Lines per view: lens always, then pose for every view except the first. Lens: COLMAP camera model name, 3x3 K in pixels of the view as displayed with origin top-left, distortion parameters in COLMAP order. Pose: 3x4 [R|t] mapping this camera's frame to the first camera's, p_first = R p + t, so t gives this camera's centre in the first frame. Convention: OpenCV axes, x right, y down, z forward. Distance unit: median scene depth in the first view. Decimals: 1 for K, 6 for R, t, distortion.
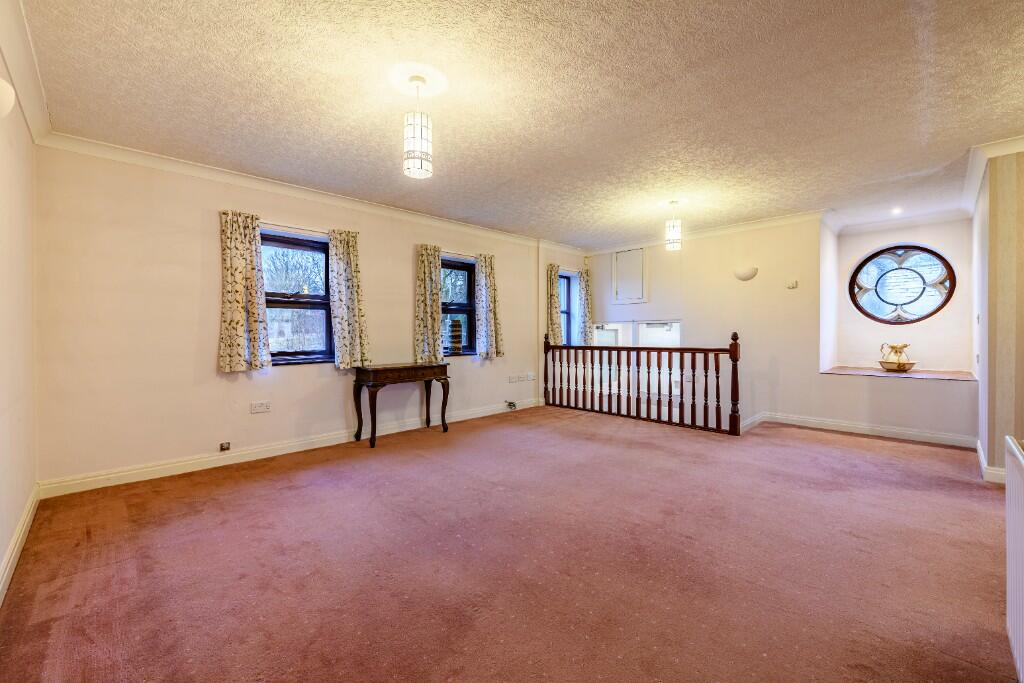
lens RADIAL K [[418.3, 0, 508.2], [0, 418.3, 337.8], [0, 0, 1]] dist [0.000436, 0.000015]
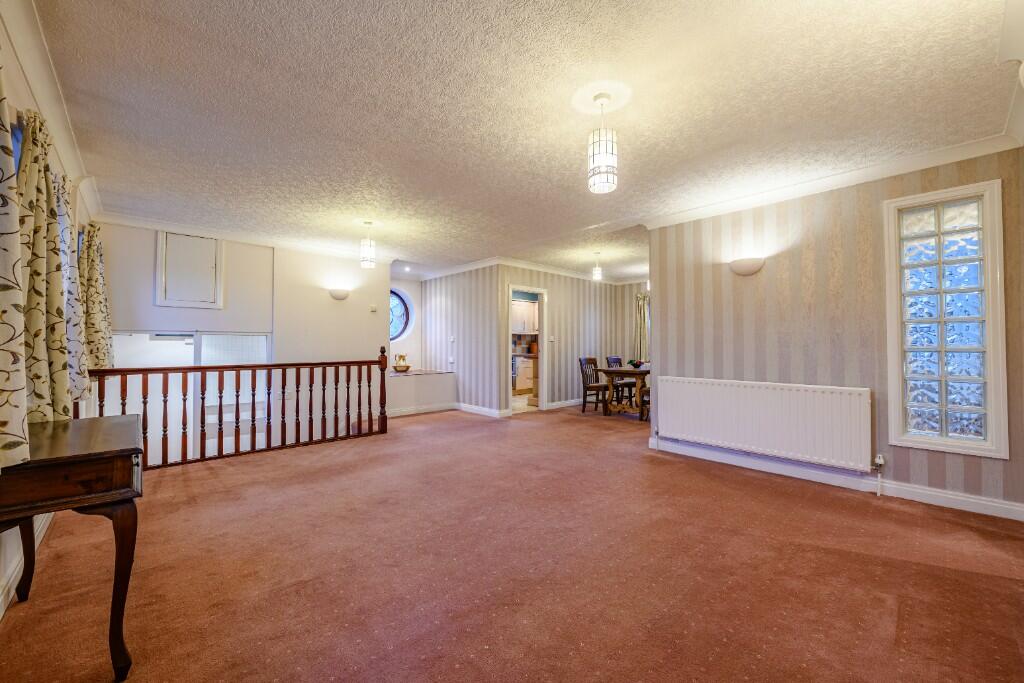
lens RADIAL K [[401.2, 0, 512.0], [0, 401.2, 341.5], [0, 0, 1]] dist [-0.000269, -0.000036]
pose [[0.011506, 0.013911, 0.999837, -0.565968], [0.015263, 0.999784, -0.014086, -0.005289], [-0.999817, 0.015422, 0.011291, 0.585879]]
